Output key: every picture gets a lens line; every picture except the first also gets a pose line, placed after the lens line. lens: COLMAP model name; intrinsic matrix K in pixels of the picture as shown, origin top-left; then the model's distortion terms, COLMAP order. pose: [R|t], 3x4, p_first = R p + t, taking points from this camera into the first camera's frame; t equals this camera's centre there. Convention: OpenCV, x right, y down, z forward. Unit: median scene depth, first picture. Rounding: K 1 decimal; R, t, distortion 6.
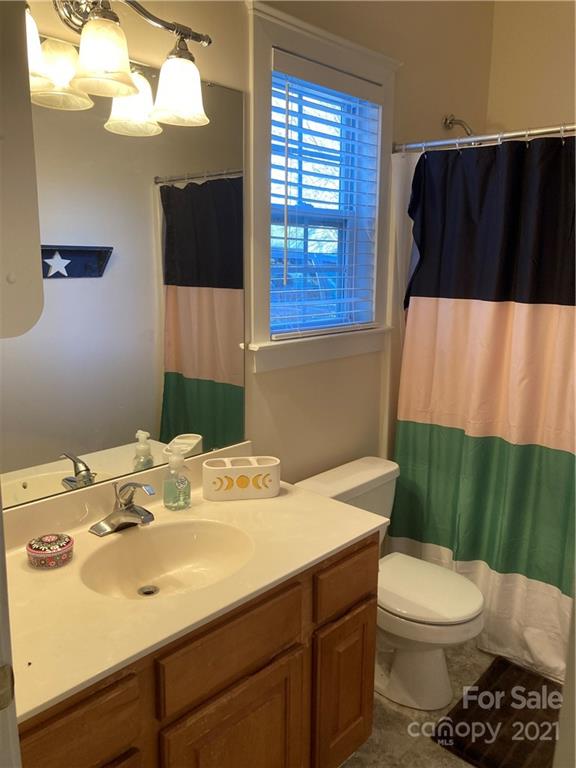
lens RADIAL K [[633.7, 0, 288.0], [0, 633.7, 384.0], [0, 0, 1]] dist [0.026012, -0.001755]
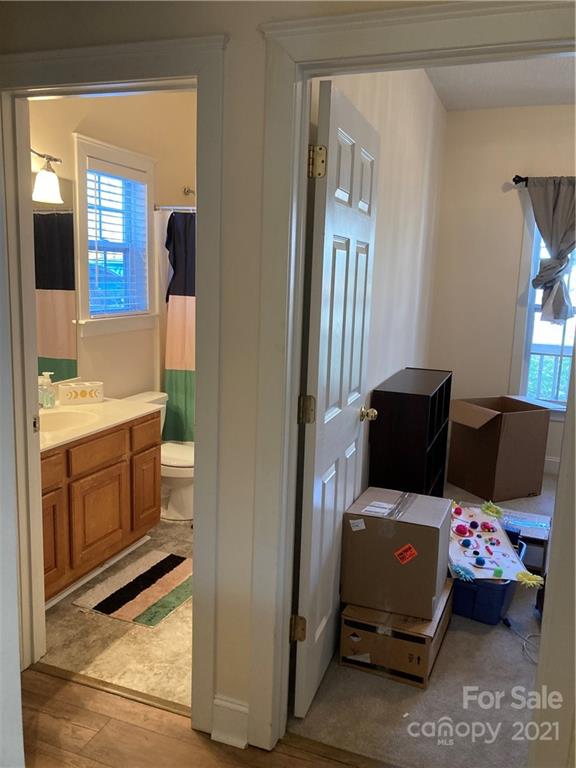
lens RADIAL K [[633.7, 0, 288.0], [0, 633.7, 384.0], [0, 0, 1]] dist [0.026012, -0.001755]
pose [[0.929232, -0.045238, 0.366717, -0.160712], [0.049654, 0.998763, -0.002613, 0.132829], [-0.366145, 0.020637, 0.930329, -0.762403]]
